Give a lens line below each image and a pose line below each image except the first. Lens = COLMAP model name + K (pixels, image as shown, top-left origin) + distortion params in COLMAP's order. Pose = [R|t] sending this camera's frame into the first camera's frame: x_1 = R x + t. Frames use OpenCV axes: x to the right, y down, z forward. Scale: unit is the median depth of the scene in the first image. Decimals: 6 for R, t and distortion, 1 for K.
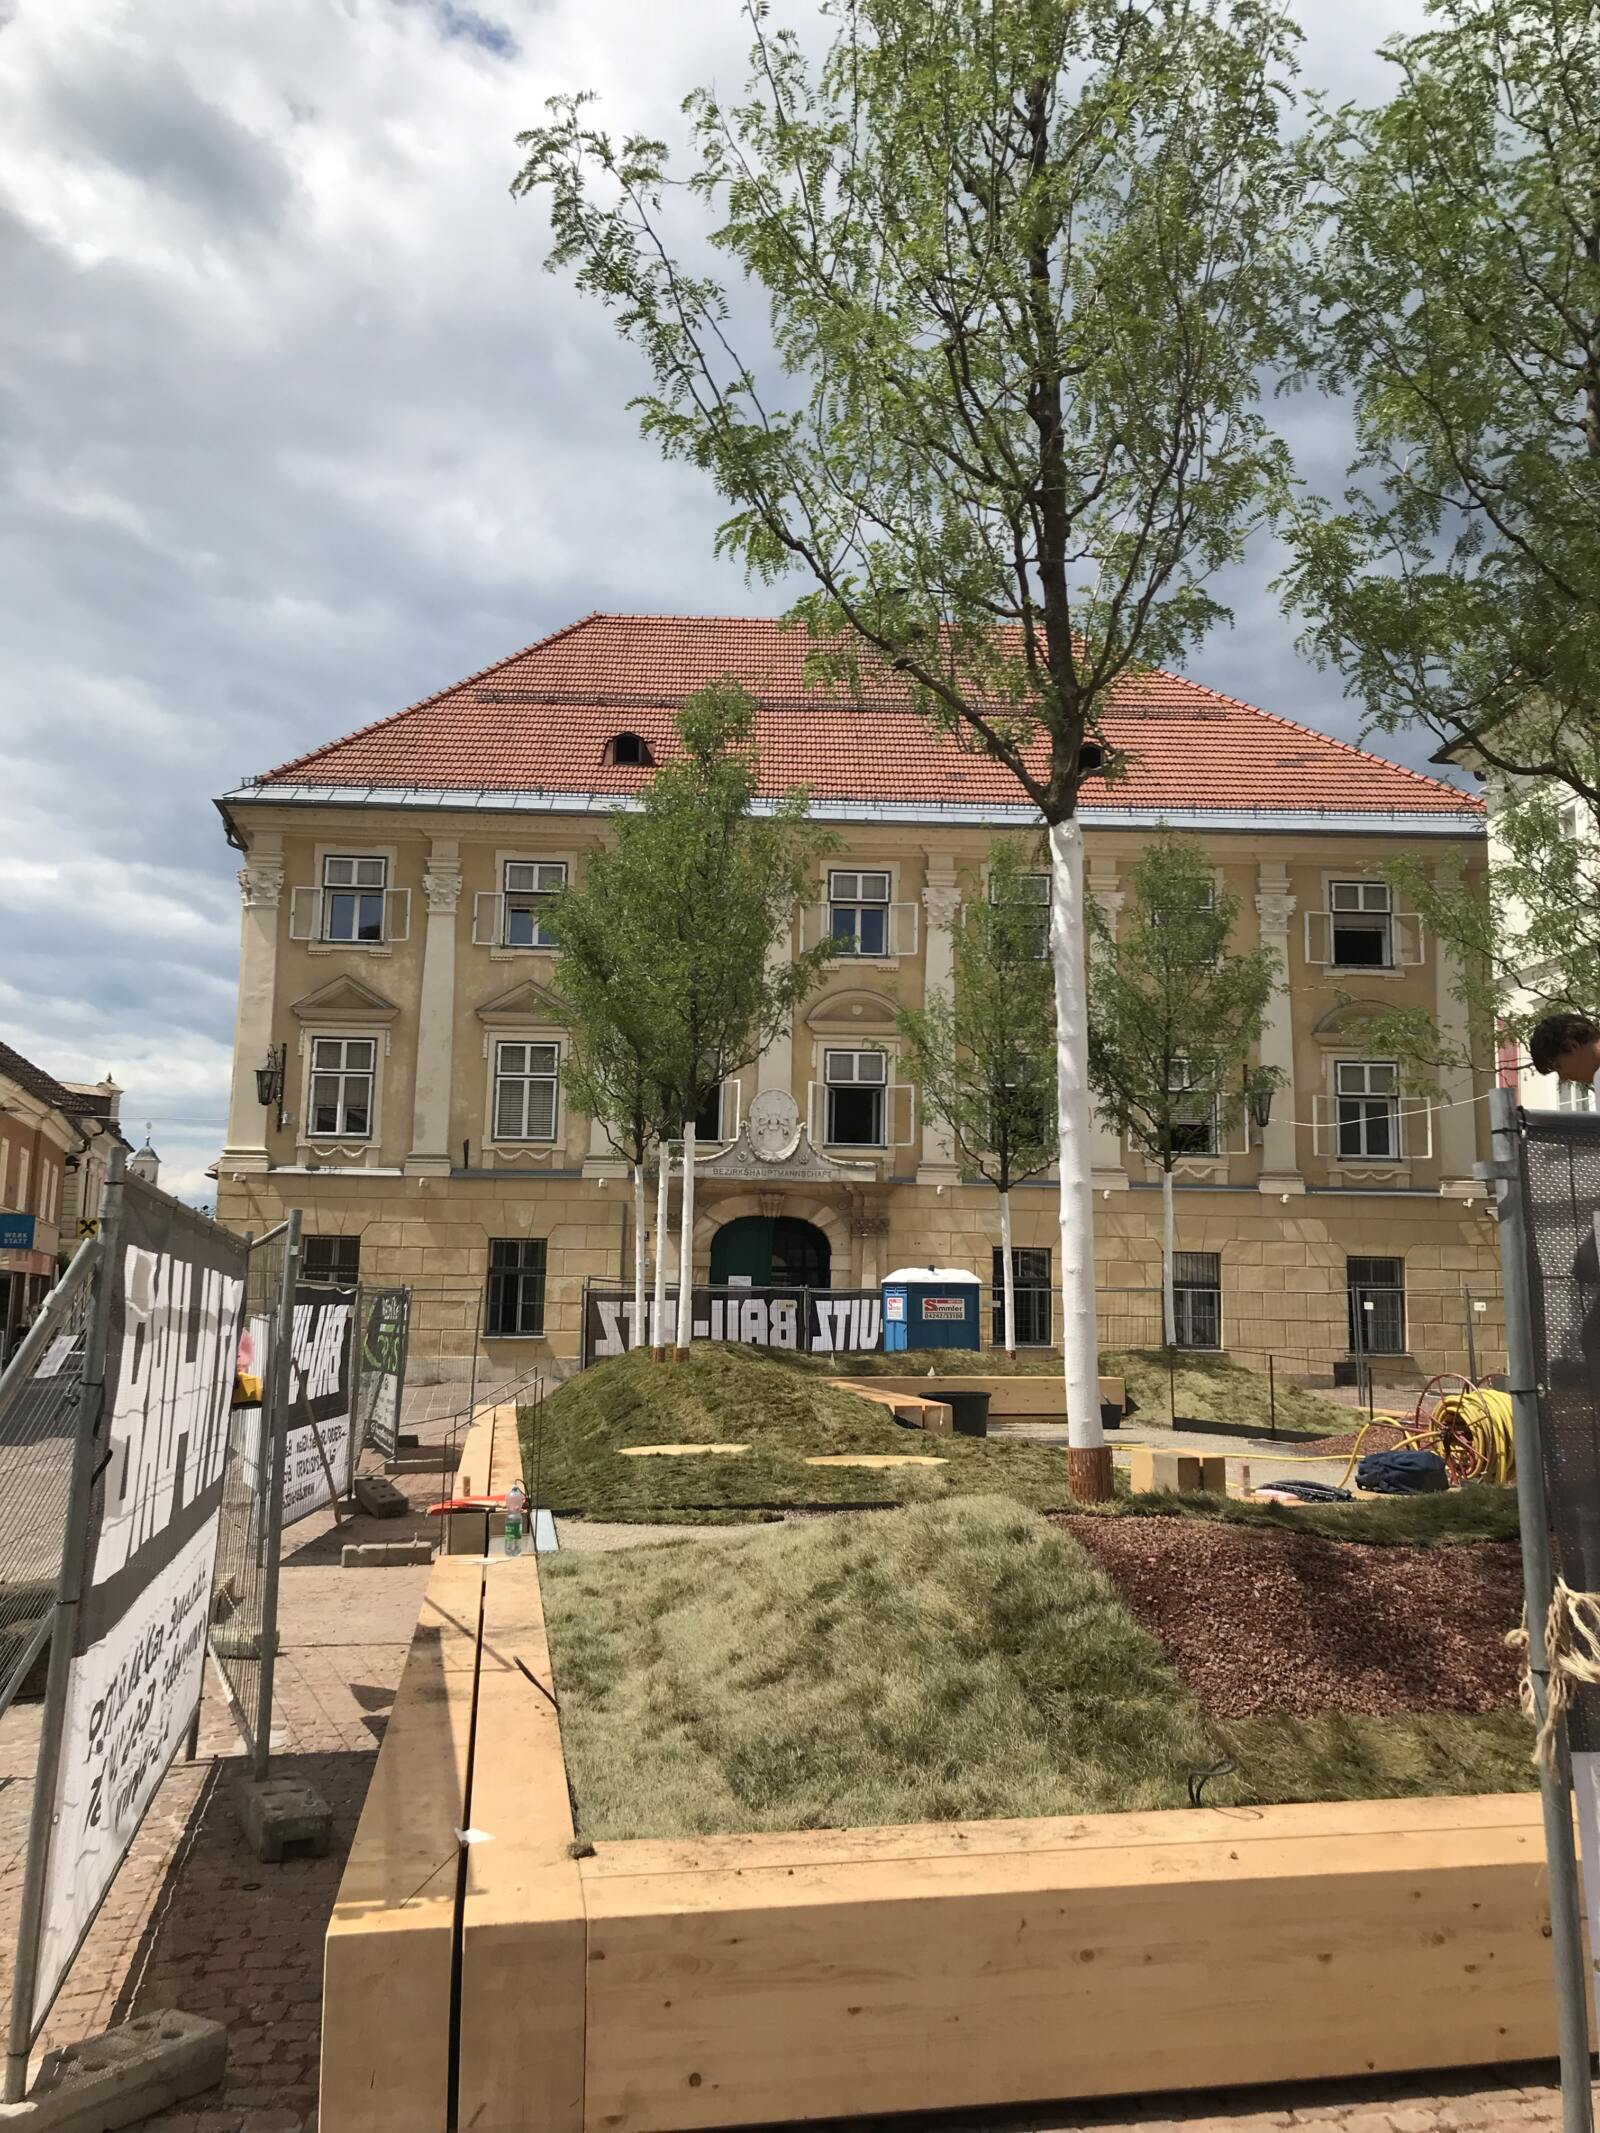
lens RADIAL K [[1777.1, 0, 797.7], [0, 1777.1, 1071.0], [0, 0, 1]] dist [0.035111, -0.042014]
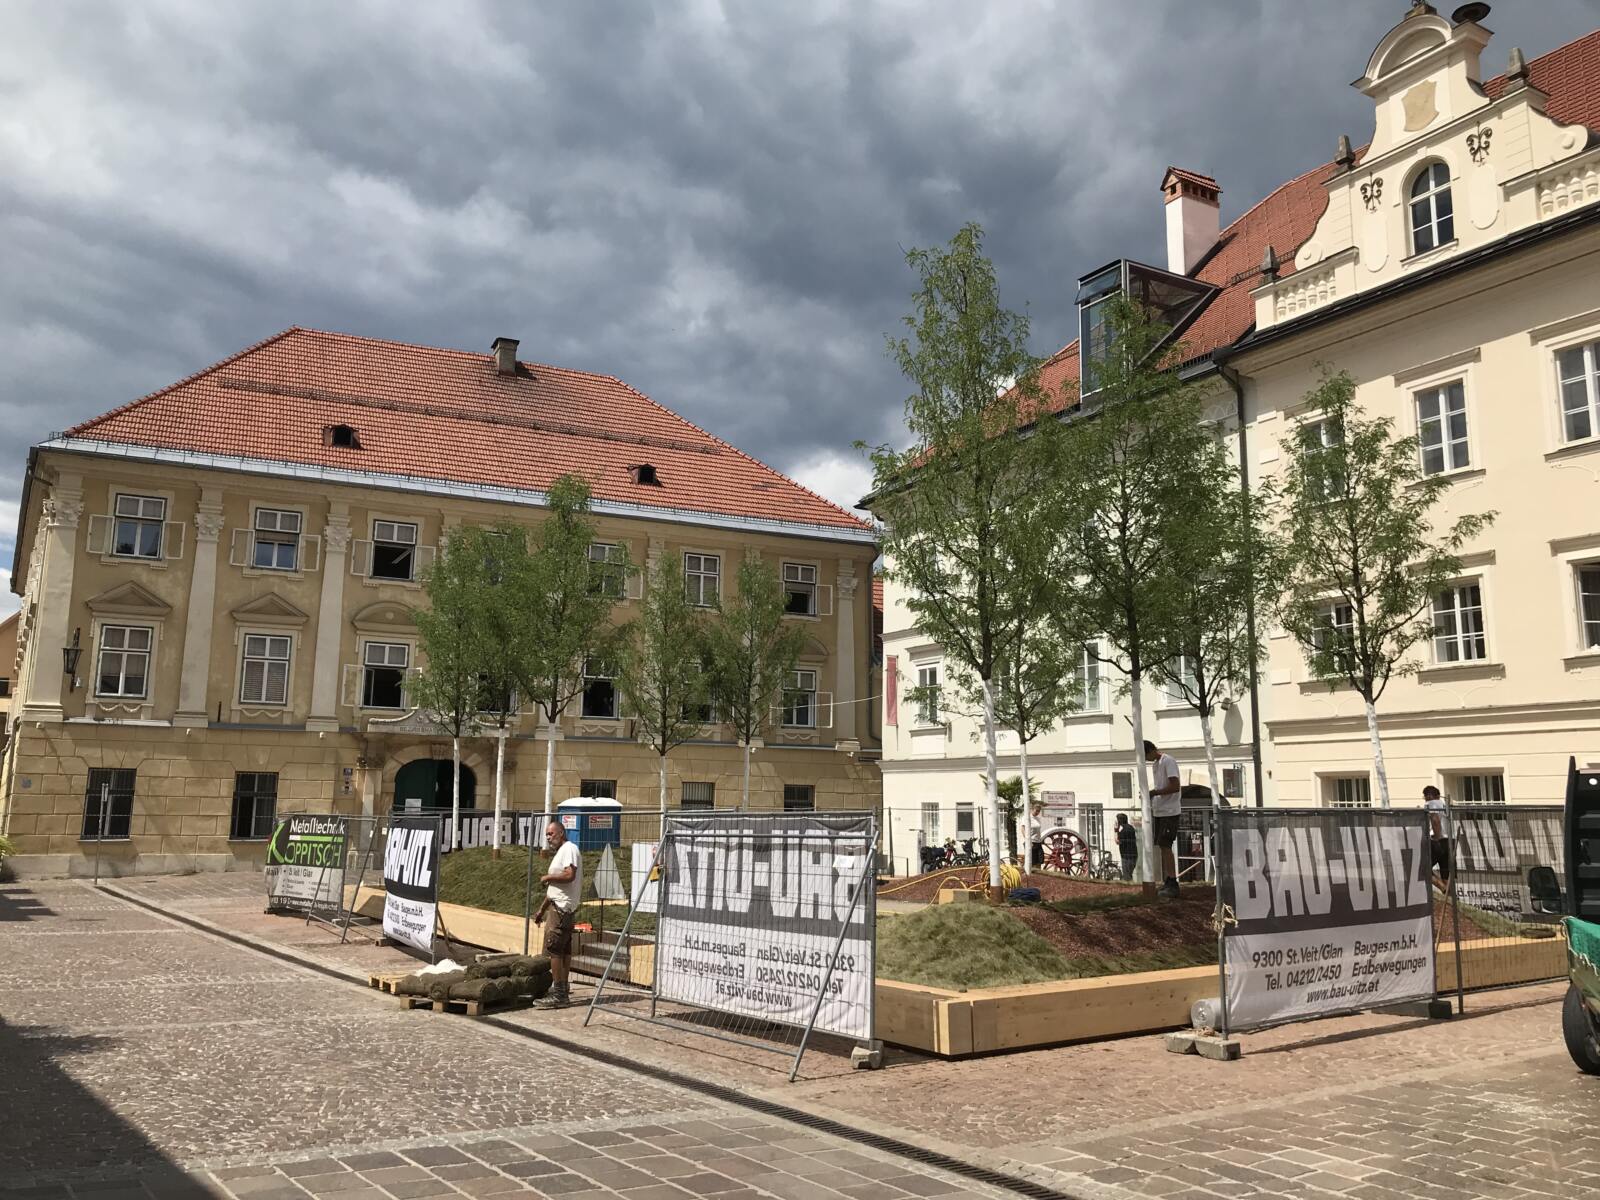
lens RADIAL K [[1333.1, 0, 800.8], [0, 1333.1, 602.6], [0, 0, 1]] dist [0.035111, -0.042014]
pose [[0.916616, 0.058433, 0.395475, -0.188816], [-0.050972, 0.998268, -0.029357, -0.033202], [-0.396506, 0.006751, 0.918007, -0.170834]]
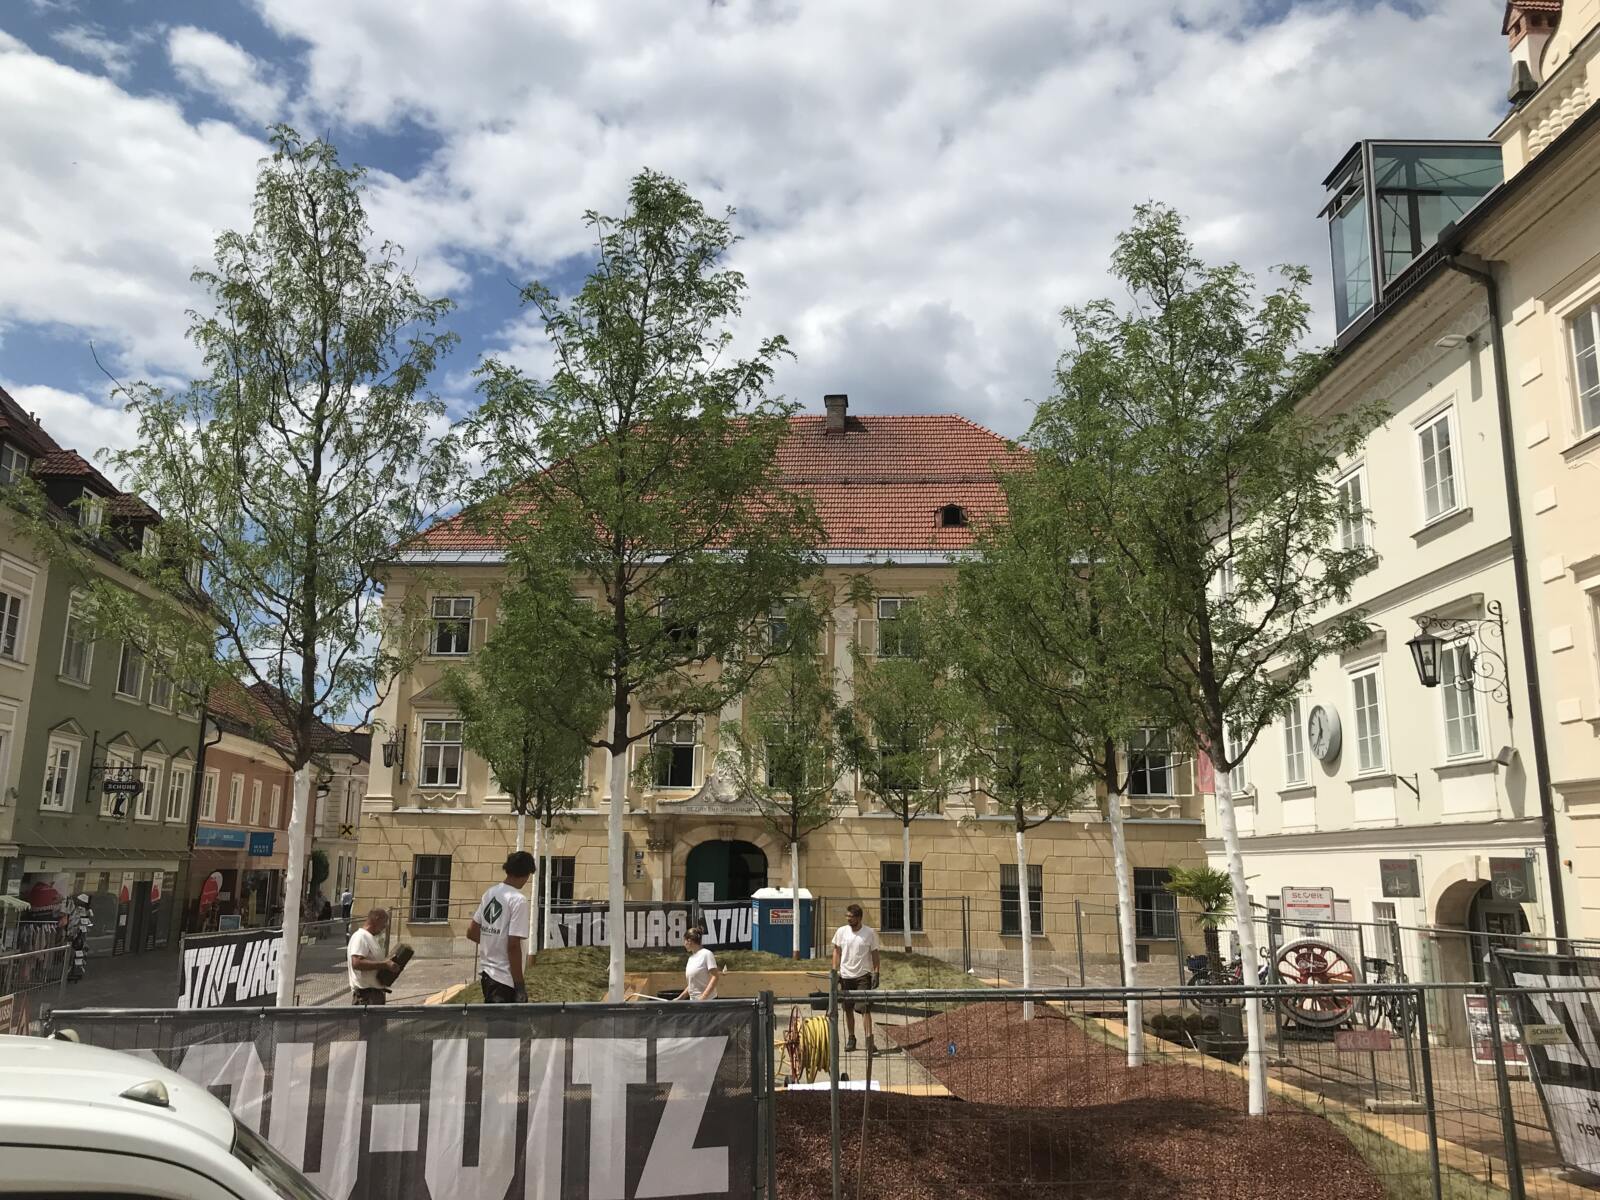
lens RADIAL K [[1333.1, 0, 809.8], [0, 1333.1, 595.7], [0, 0, 1]] dist [0.035111, -0.042014]
pose [[0.994979, -0.022008, -0.097632, 0.160790], [0.015201, 0.997437, -0.069923, -0.039455], [0.098920, 0.068088, 0.992763, -0.084949]]
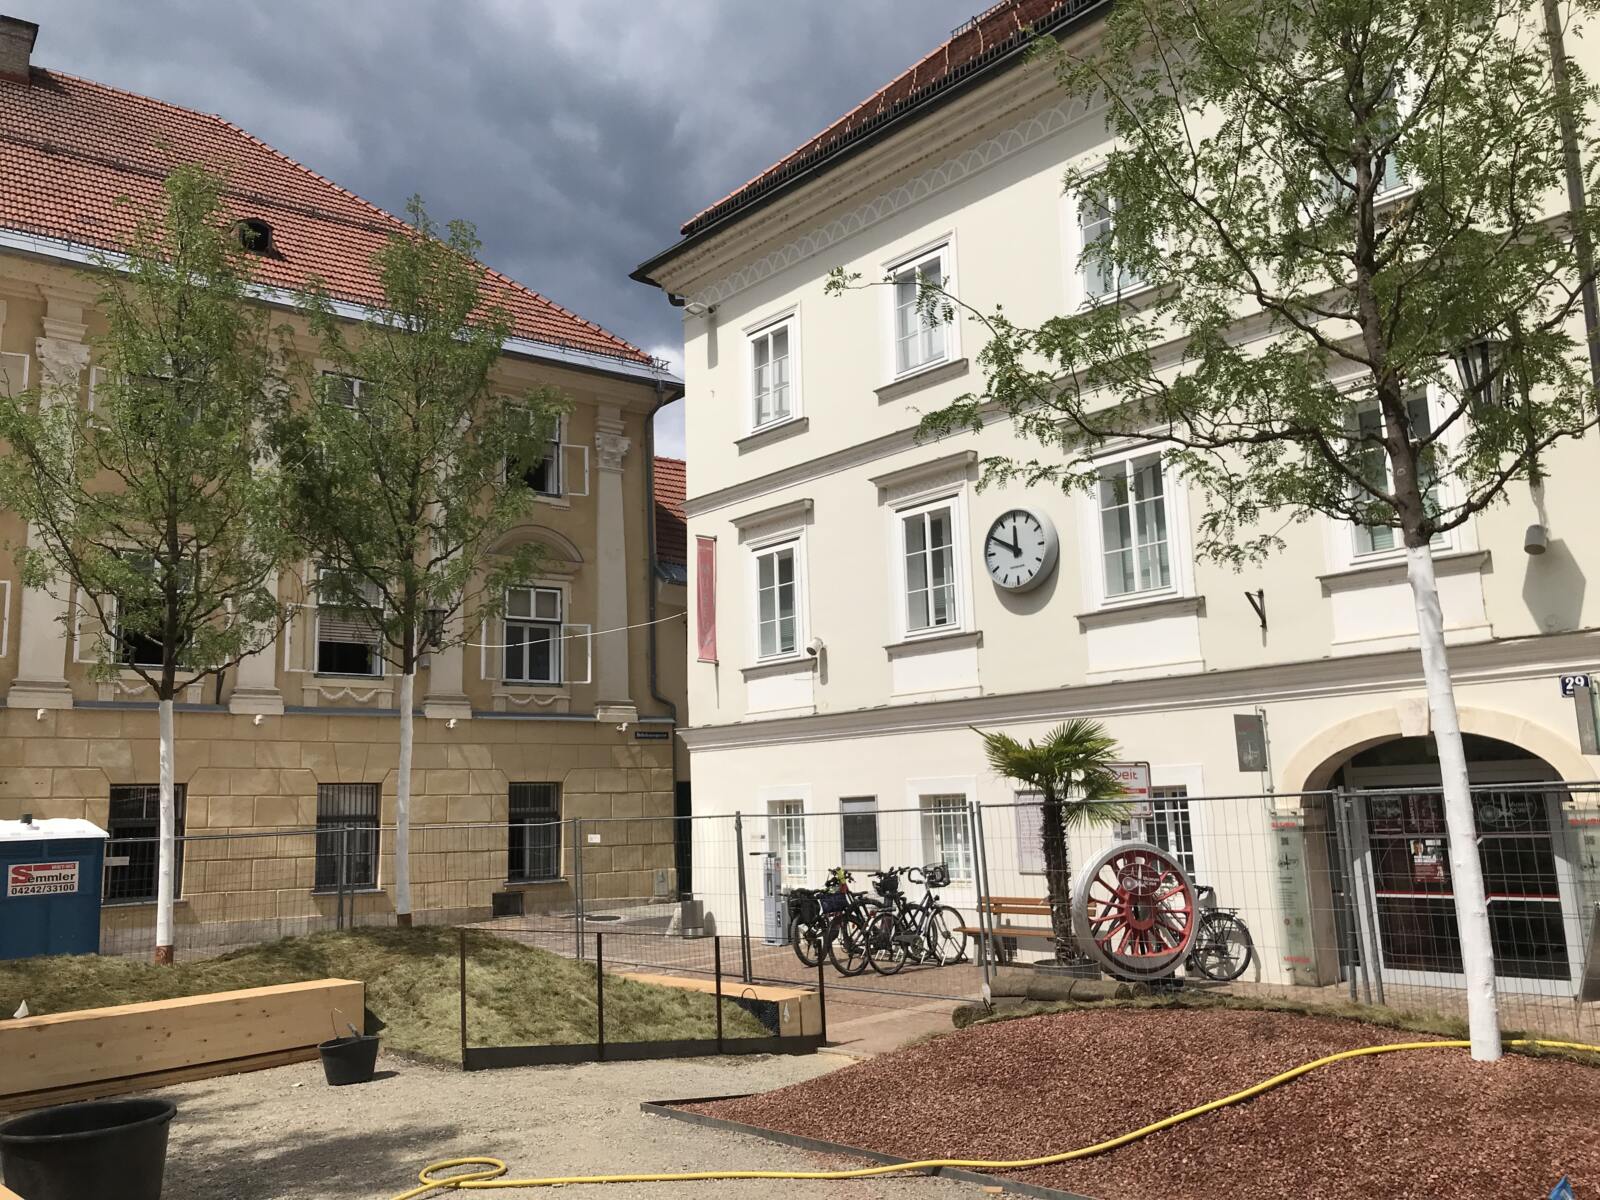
lens RADIAL K [[1333.1, 0, 776.0], [0, 1333.1, 587.2], [0, 0, 1]] dist [0.035111, -0.042014]
pose [[0.832000, 0.054762, 0.552067, 0.018645], [-0.031842, 0.998190, -0.051027, 0.029512], [-0.553862, 0.024876, 0.832237, 0.304088]]
